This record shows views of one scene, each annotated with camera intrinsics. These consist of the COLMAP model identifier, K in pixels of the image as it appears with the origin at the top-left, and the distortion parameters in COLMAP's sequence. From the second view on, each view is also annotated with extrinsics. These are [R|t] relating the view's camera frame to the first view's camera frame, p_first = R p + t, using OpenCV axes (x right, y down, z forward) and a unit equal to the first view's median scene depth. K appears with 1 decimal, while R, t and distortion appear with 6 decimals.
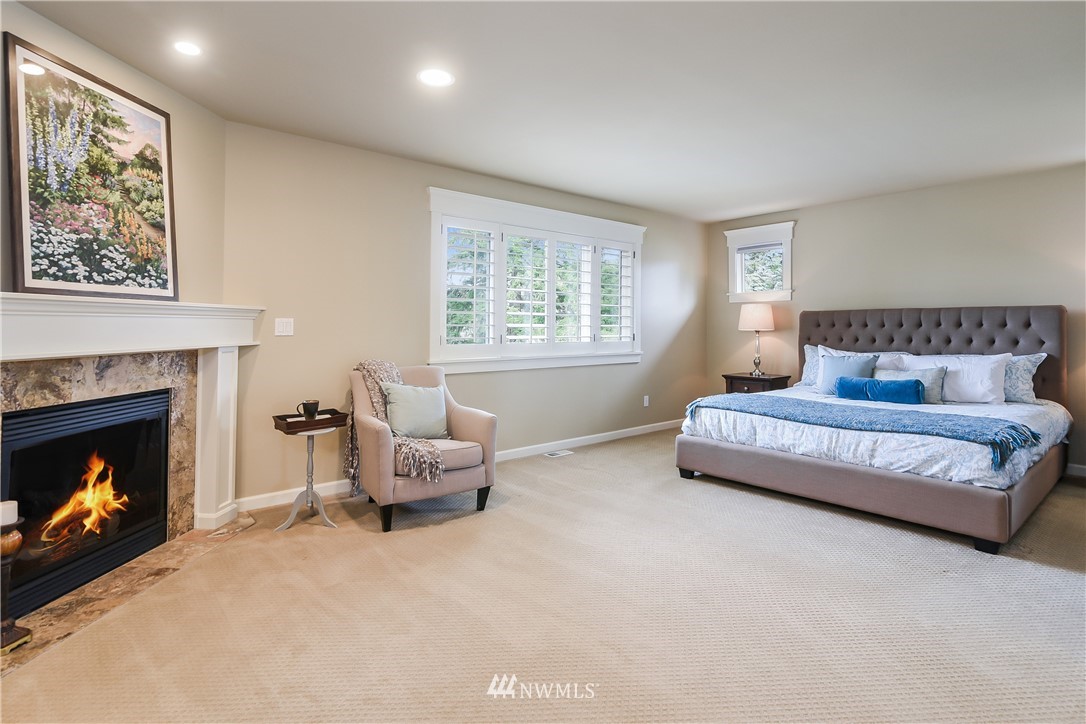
lens RADIAL K [[550.1, 0, 541.0], [0, 550.1, 340.5], [0, 0, 1]] dist [0.003117, 0.000342]
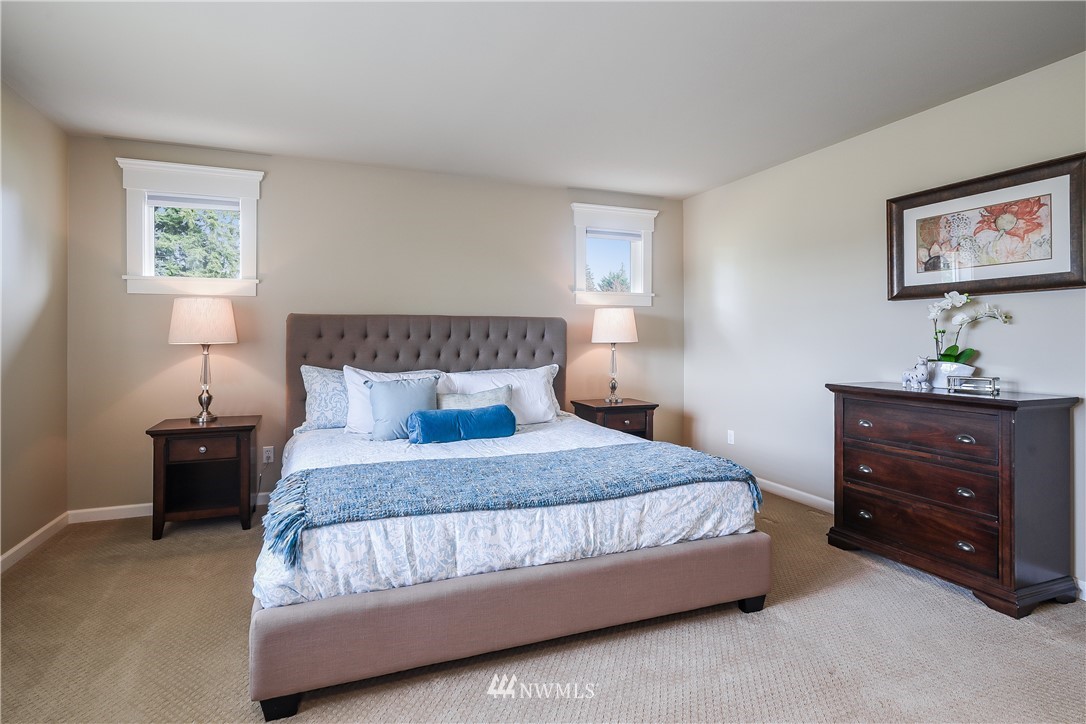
lens RADIAL K [[550.1, 0, 541.0], [0, 550.1, 340.5], [0, 0, 1]] dist [0.003117, 0.000342]
pose [[0.333267, -0.003364, 0.942826, -0.052841], [0.023155, 0.999721, -0.004618, -0.017502], [-0.942548, 0.023370, 0.333252, 0.732163]]
